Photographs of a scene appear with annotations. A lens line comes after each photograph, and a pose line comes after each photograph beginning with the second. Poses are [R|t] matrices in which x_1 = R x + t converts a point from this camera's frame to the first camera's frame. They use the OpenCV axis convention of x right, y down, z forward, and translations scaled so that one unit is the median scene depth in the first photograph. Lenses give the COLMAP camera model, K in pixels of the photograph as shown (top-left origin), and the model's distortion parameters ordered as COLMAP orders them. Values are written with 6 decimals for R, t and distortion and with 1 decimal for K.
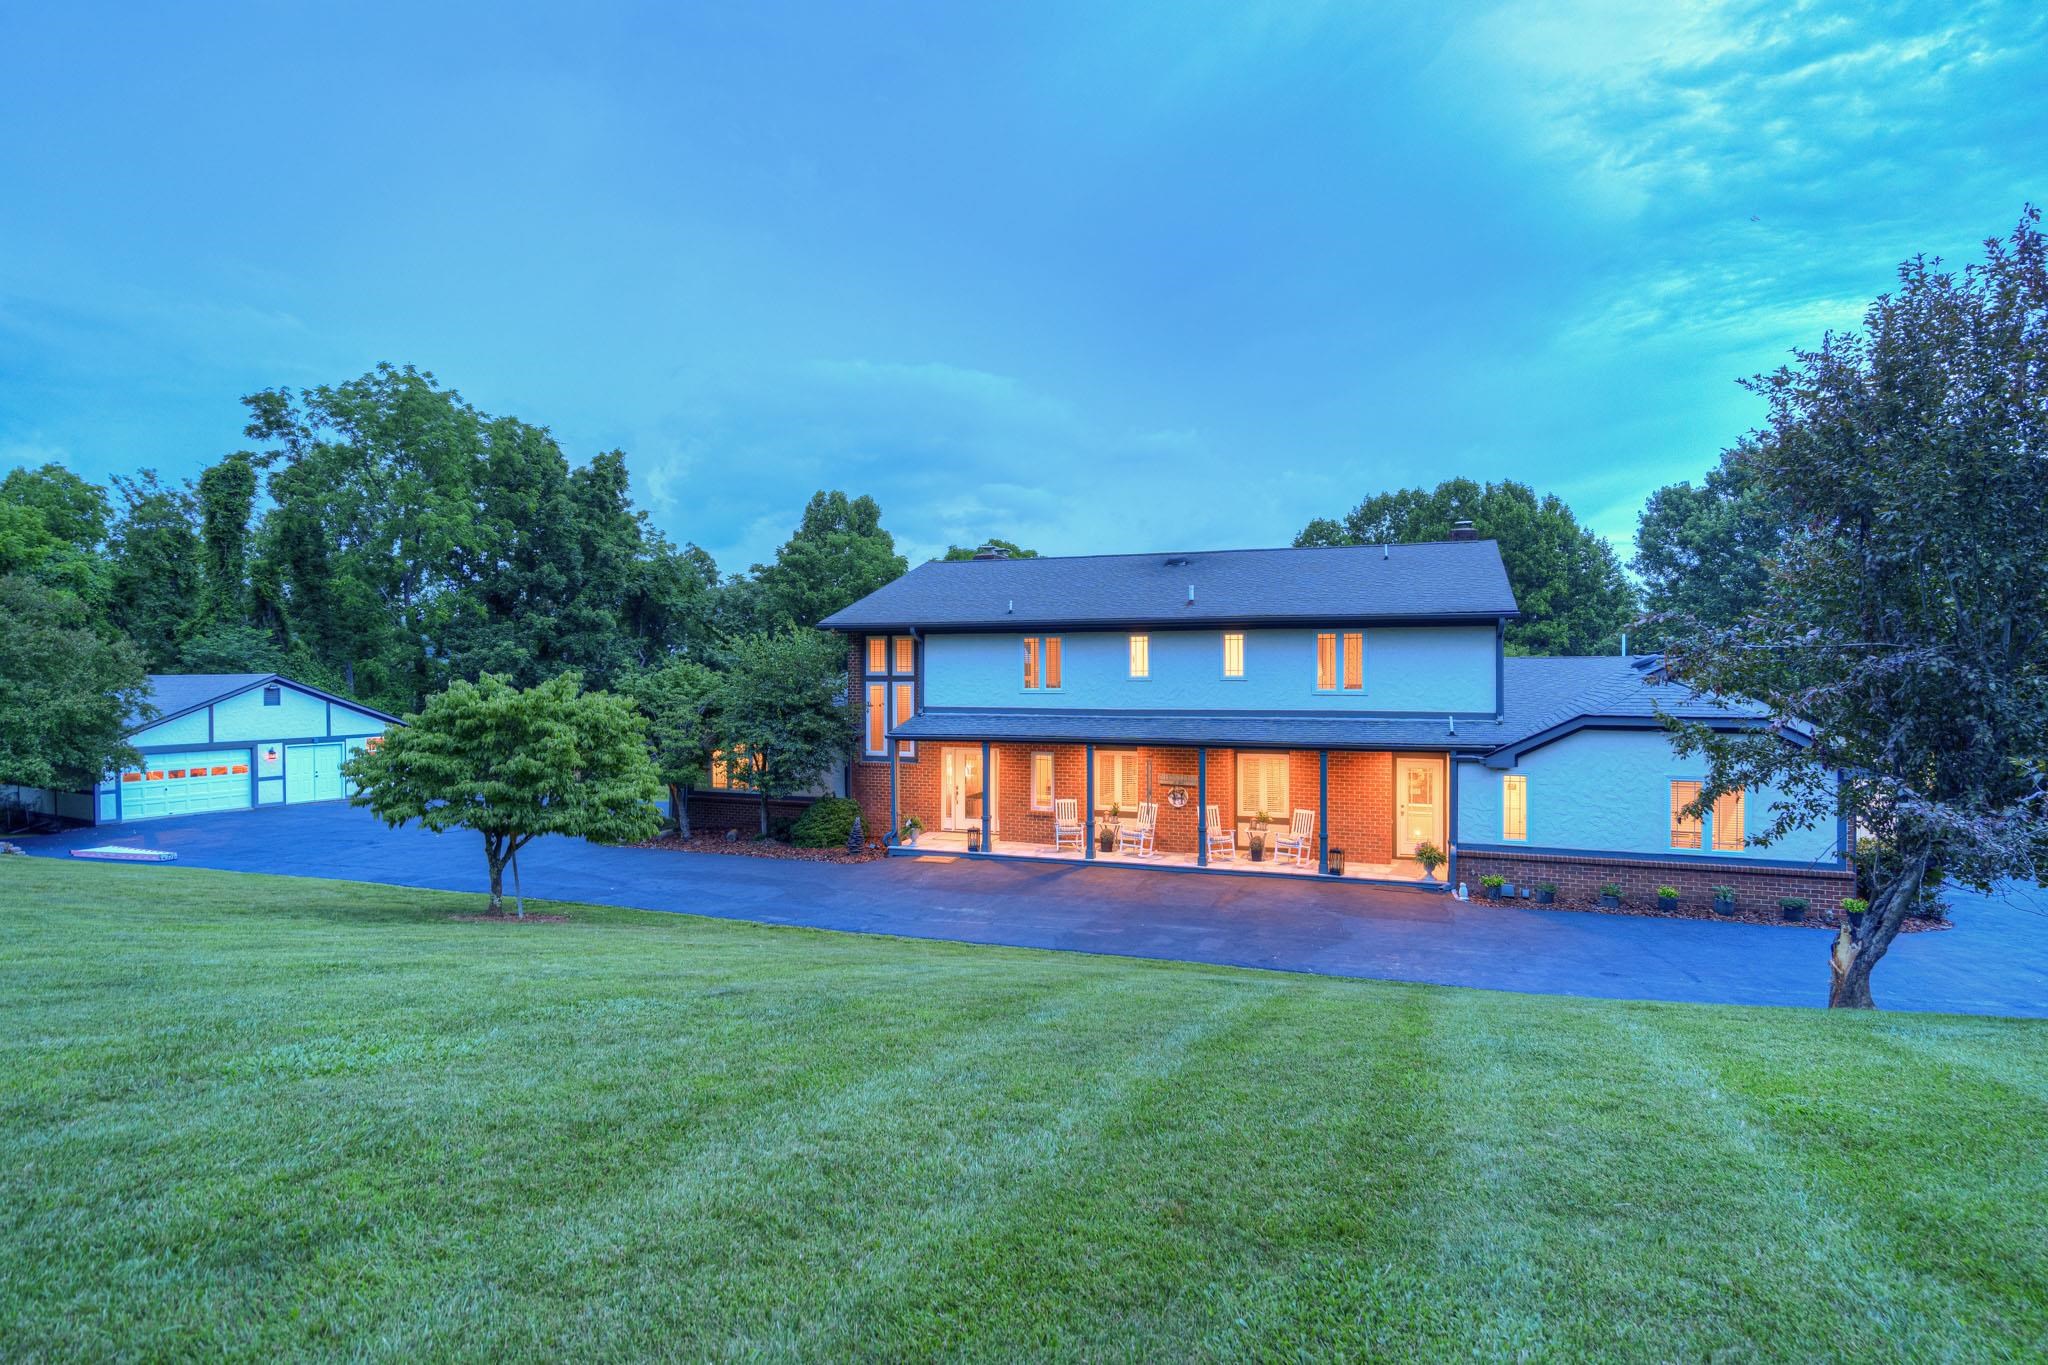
lens RADIAL K [[1048.4, 0, 1022.3], [0, 1048.4, 667.8], [0, 0, 1]] dist [0.004367, 0.001873]
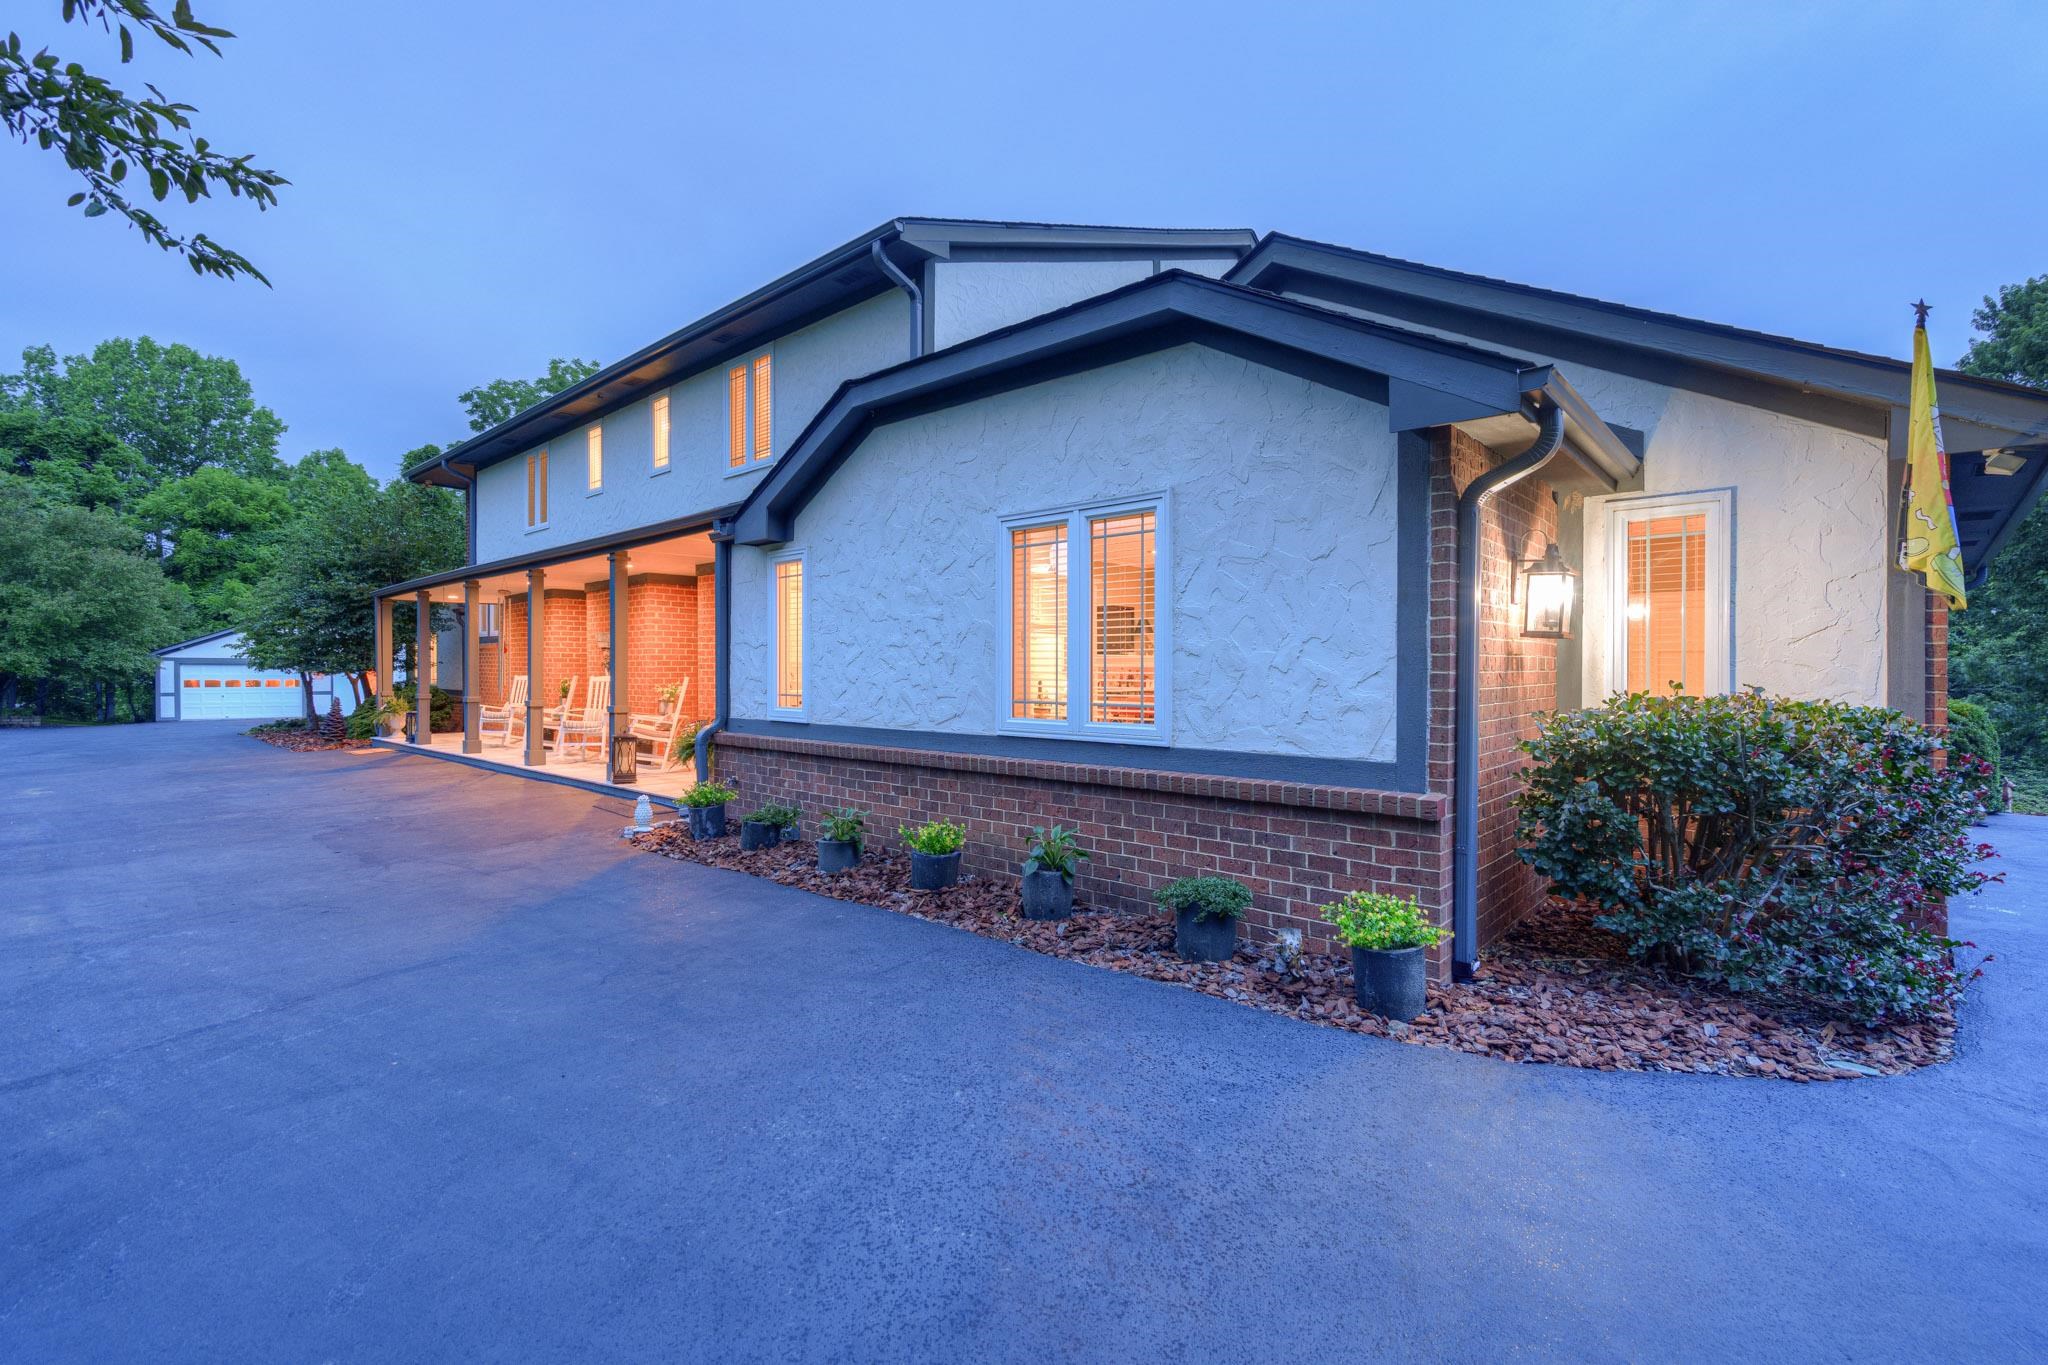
lens RADIAL K [[928.5, 0, 1030.7], [0, 928.5, 673.3], [0, 0, 1]] dist [-0.002838, 0.000909]
pose [[0.922300, 0.001983, -0.386469, 0.711446], [-0.000818, 0.999995, 0.003179, 0.147919], [0.386473, -0.002616, 0.922297, 0.680541]]
